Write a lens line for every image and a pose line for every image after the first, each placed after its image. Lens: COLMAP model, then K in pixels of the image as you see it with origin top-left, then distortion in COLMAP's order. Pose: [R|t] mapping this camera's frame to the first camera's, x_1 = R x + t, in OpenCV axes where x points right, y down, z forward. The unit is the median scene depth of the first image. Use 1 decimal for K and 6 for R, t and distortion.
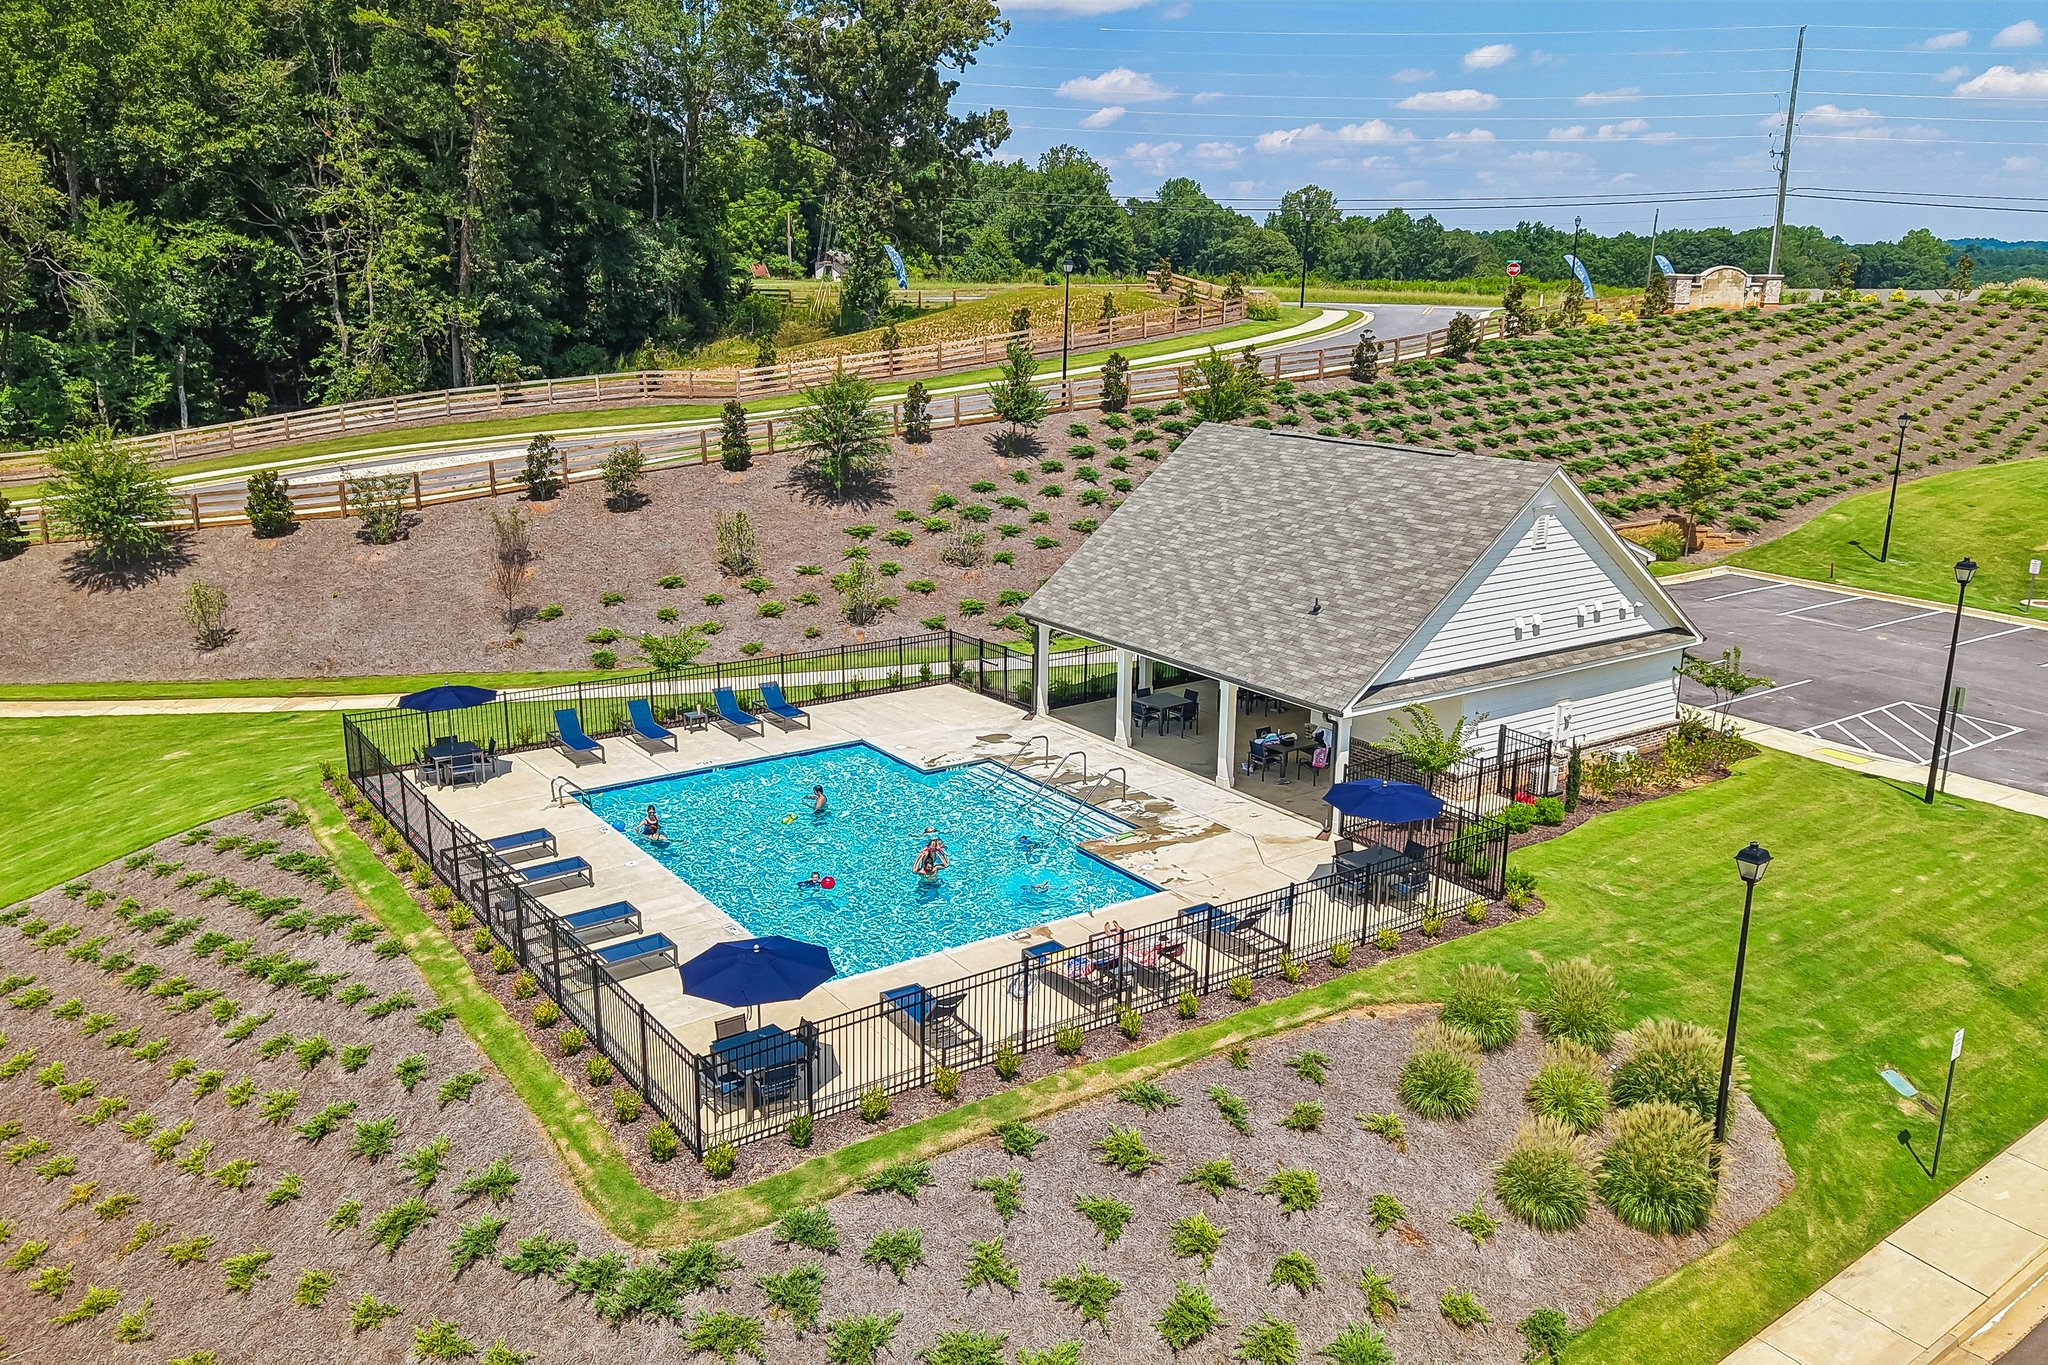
lens RADIAL K [[1608.5, 0, 1024.0], [0, 1608.5, 682.5], [0, 0, 1]] dist [0.041270, -0.056502]
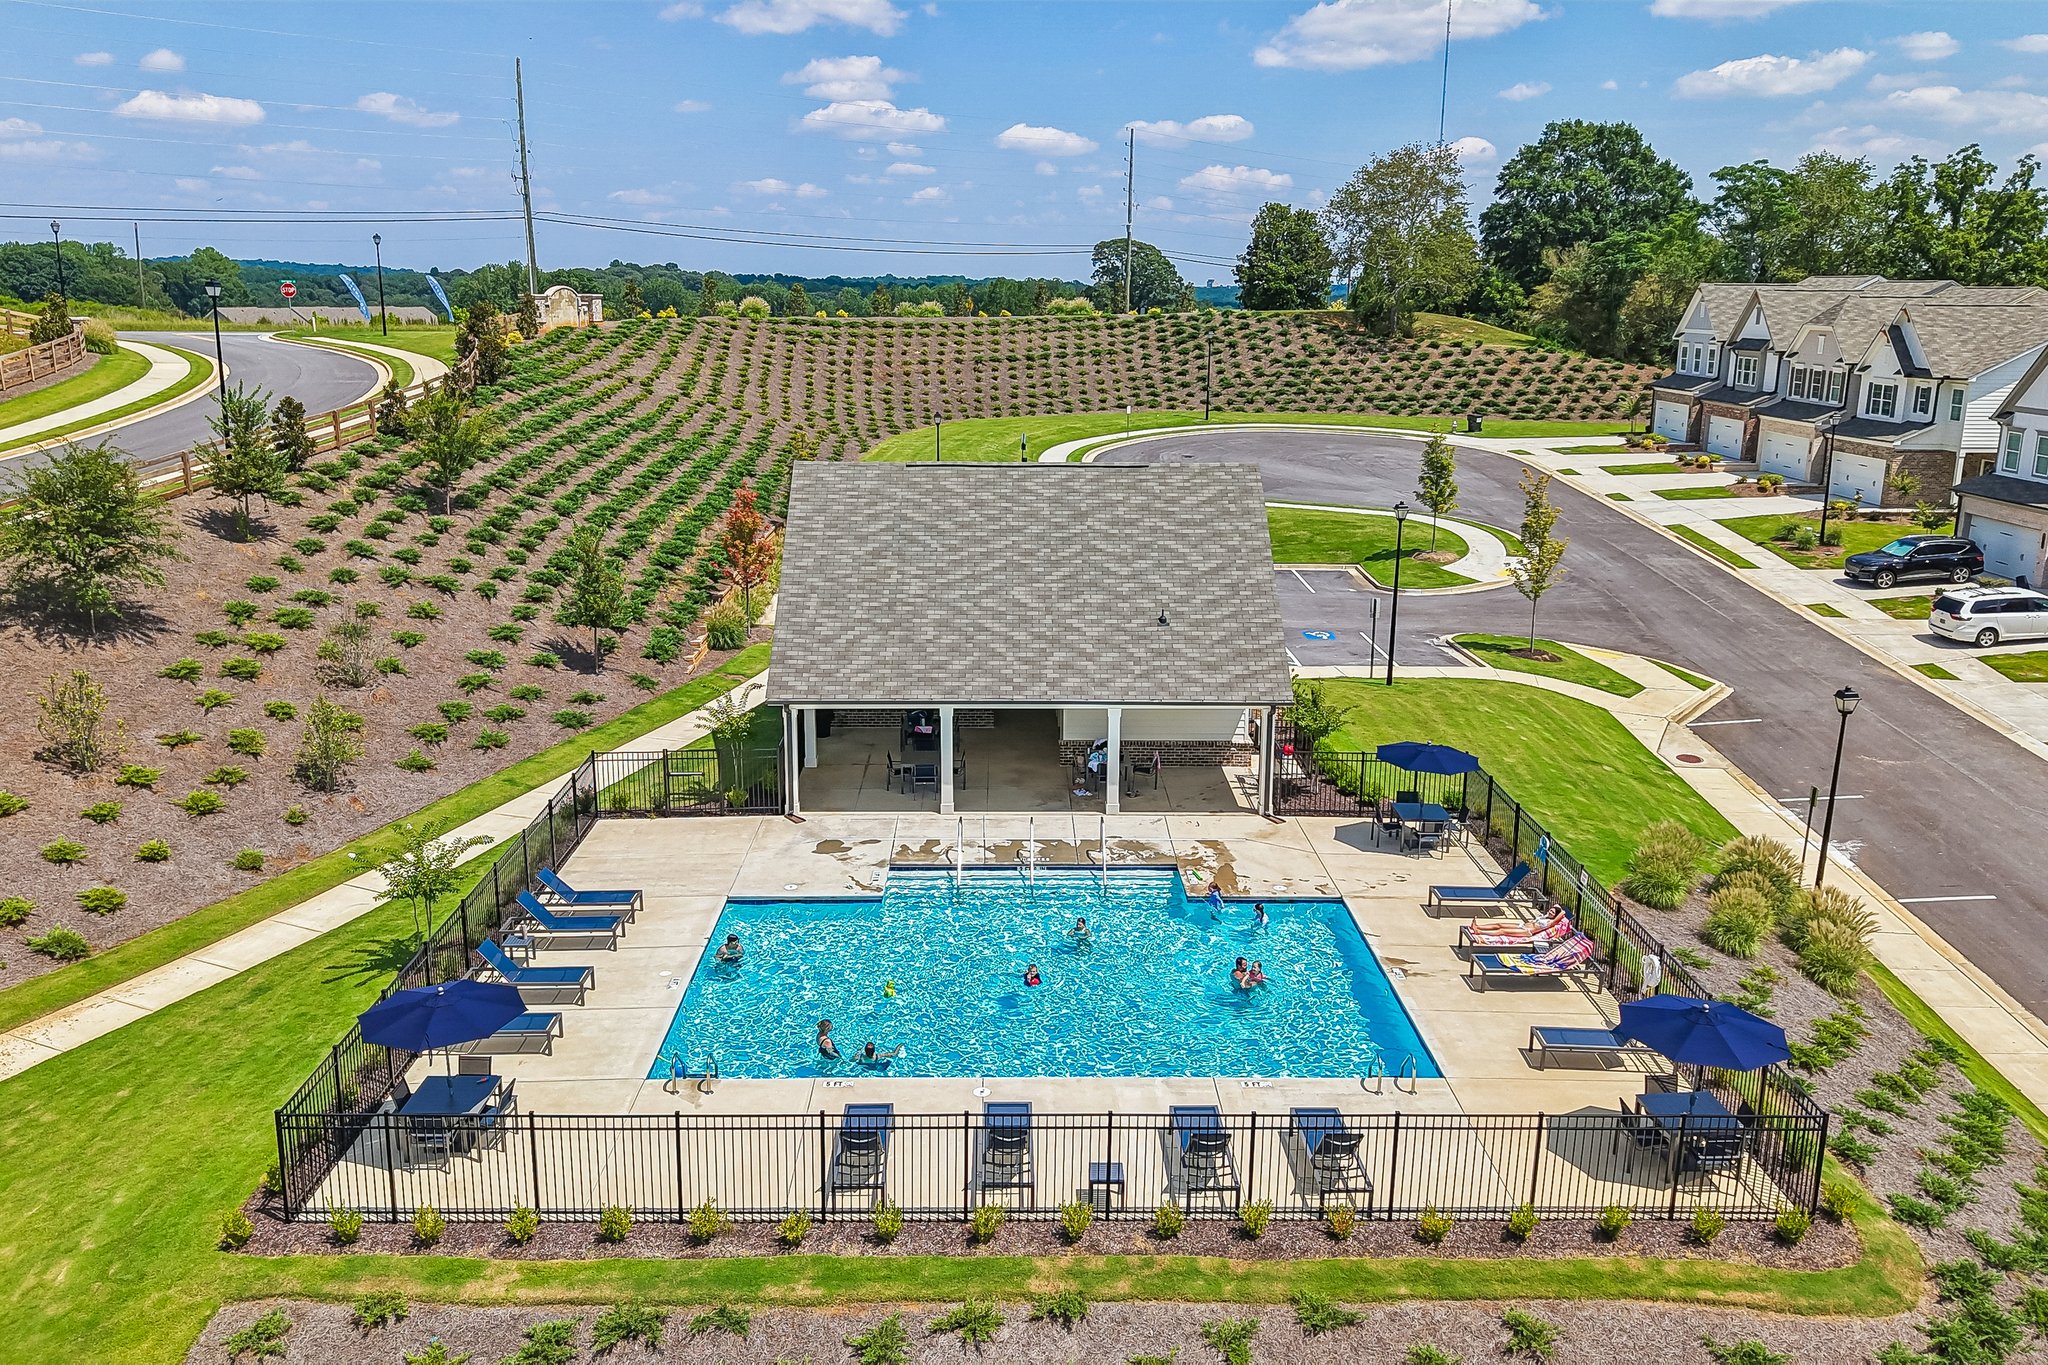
lens RADIAL K [[1606.3, 0, 1024.0], [0, 1606.3, 682.5], [0, 0, 1]] dist [0.100243, -0.202551]
pose [[0.558490, -0.200817, 0.804836, -0.520124], [0.209443, 0.972955, 0.097429, -0.092279], [-0.802635, 0.114154, 0.585445, 0.340405]]
